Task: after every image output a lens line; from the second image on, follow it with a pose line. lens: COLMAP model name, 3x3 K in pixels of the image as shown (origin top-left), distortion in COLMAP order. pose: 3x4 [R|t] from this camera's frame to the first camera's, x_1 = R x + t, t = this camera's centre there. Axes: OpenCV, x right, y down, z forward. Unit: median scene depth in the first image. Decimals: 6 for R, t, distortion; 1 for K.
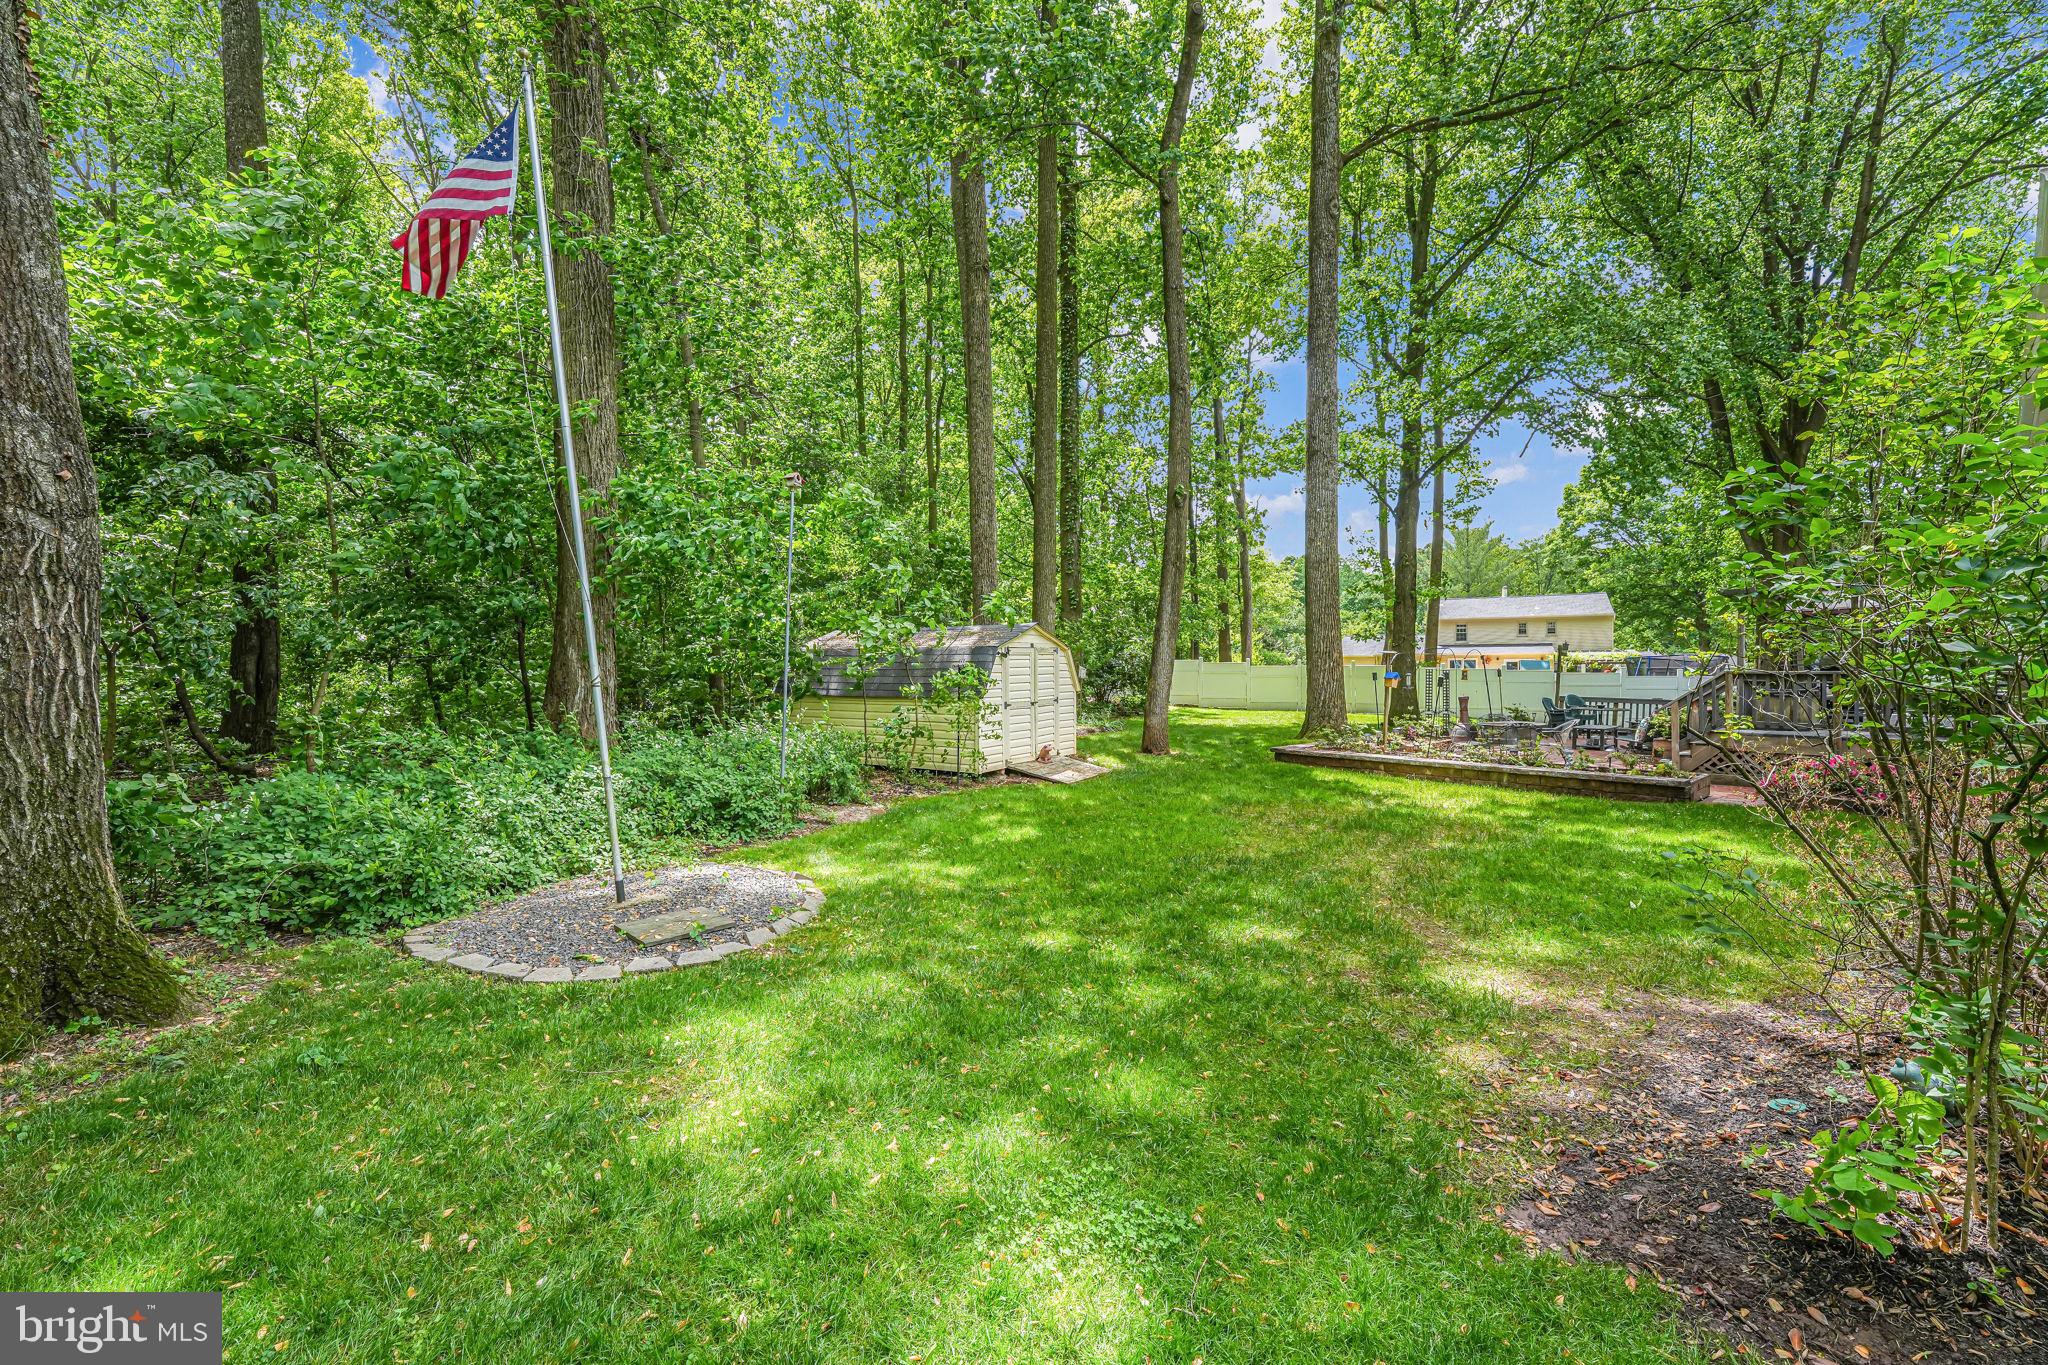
lens RADIAL K [[833.0, 0, 1026.5], [0, 833.0, 679.7], [0, 0, 1]] dist [-0.031244, 0.000029]
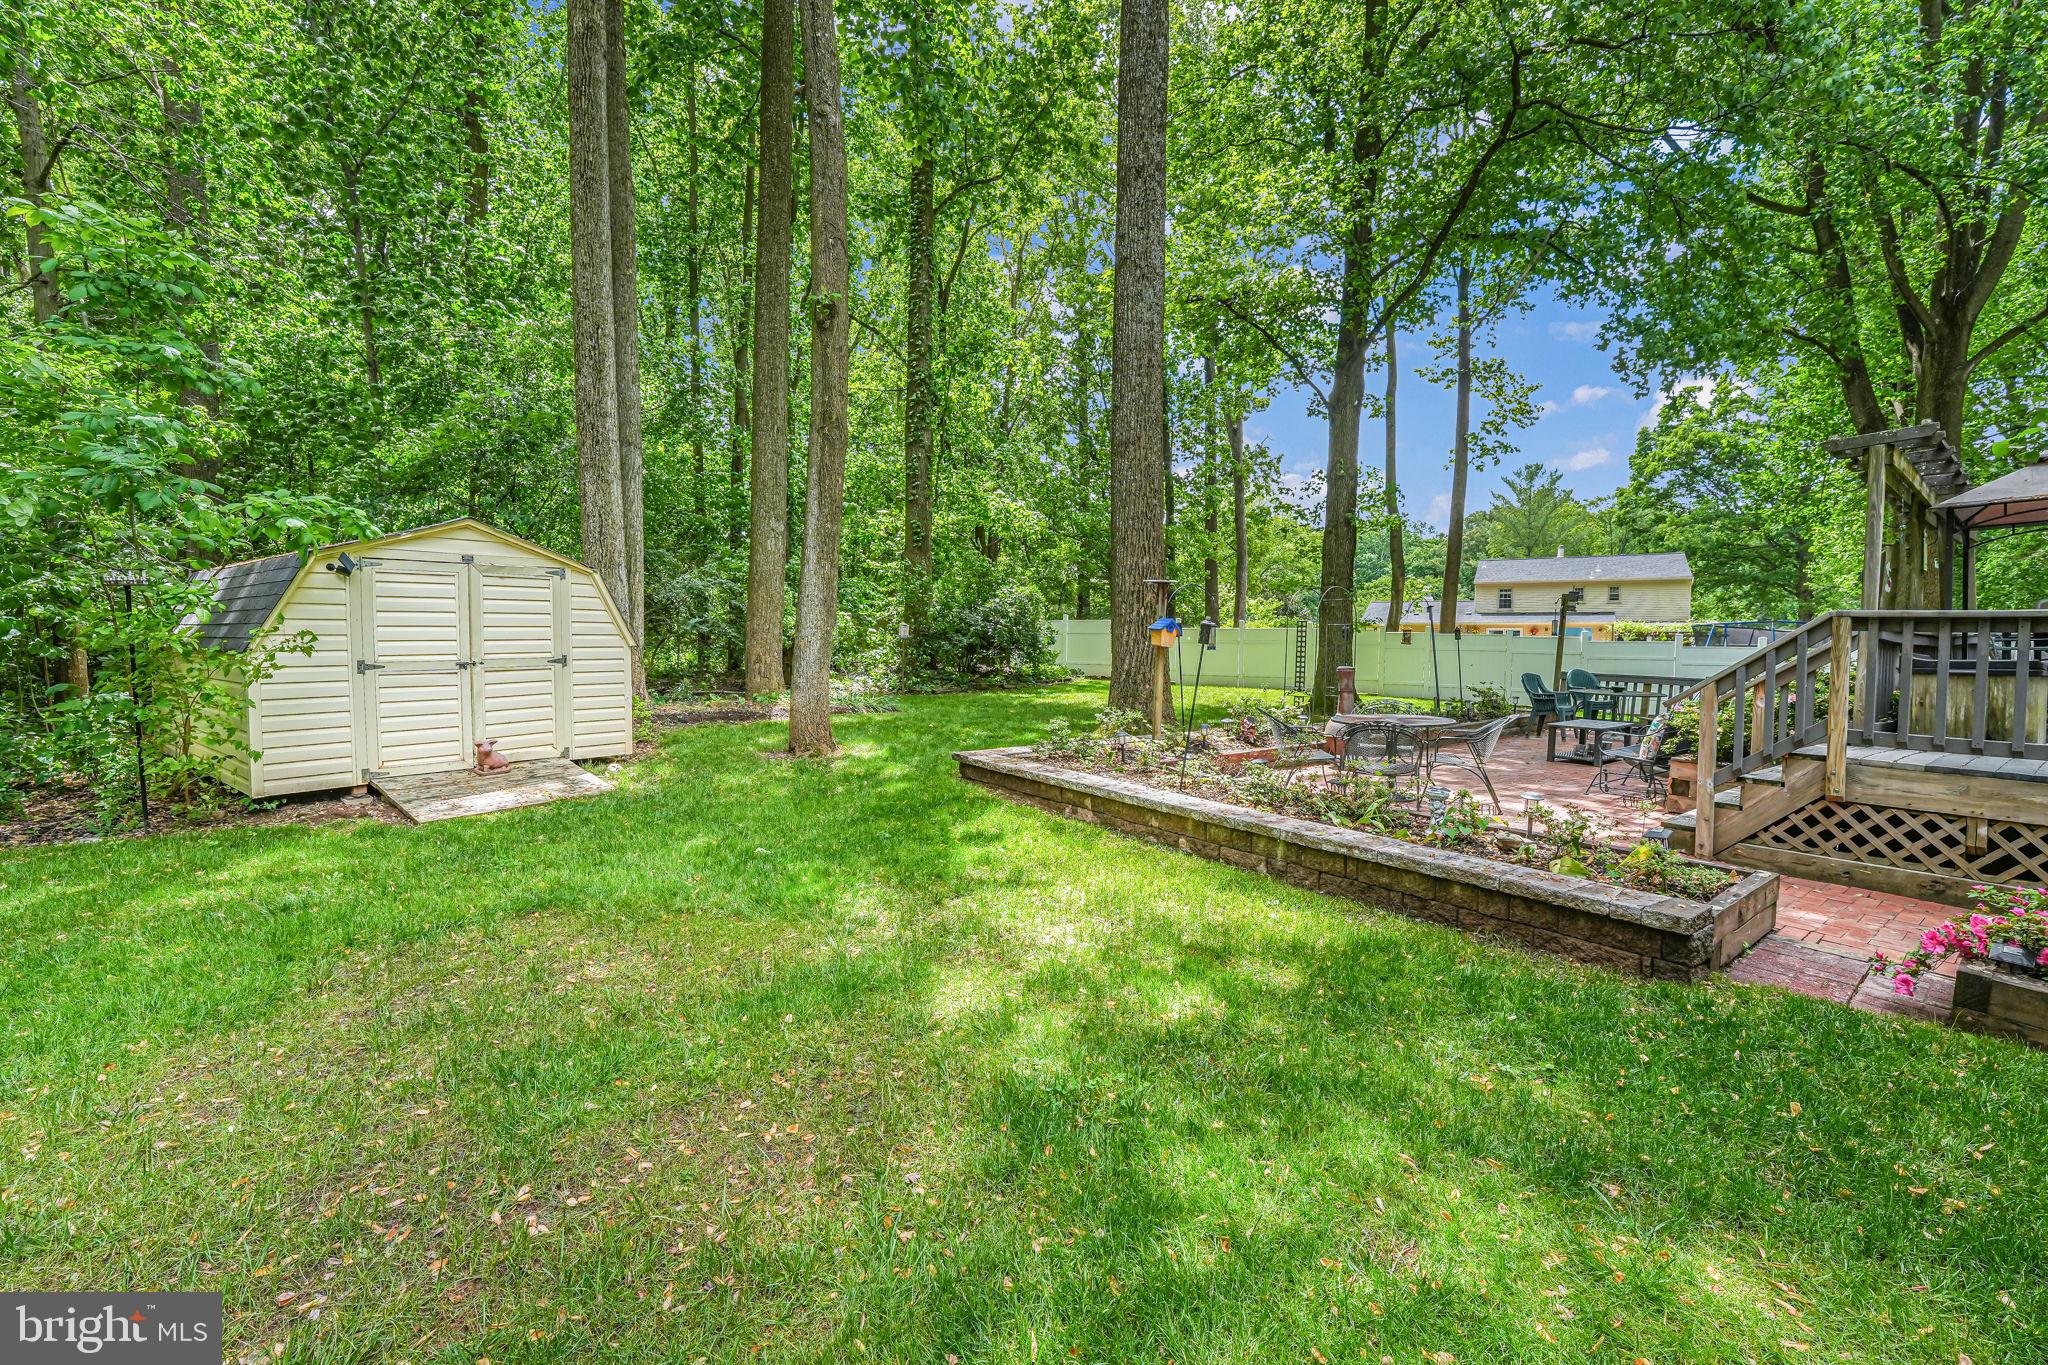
lens RADIAL K [[833.0, 0, 1026.5], [0, 833.0, 679.7], [0, 0, 1]] dist [-0.031244, 0.000029]
pose [[0.997248, 0.017220, -0.072110, 0.107542], [-0.014623, 0.999231, 0.036388, 0.003360], [0.072681, -0.035234, 0.996733, 0.125485]]
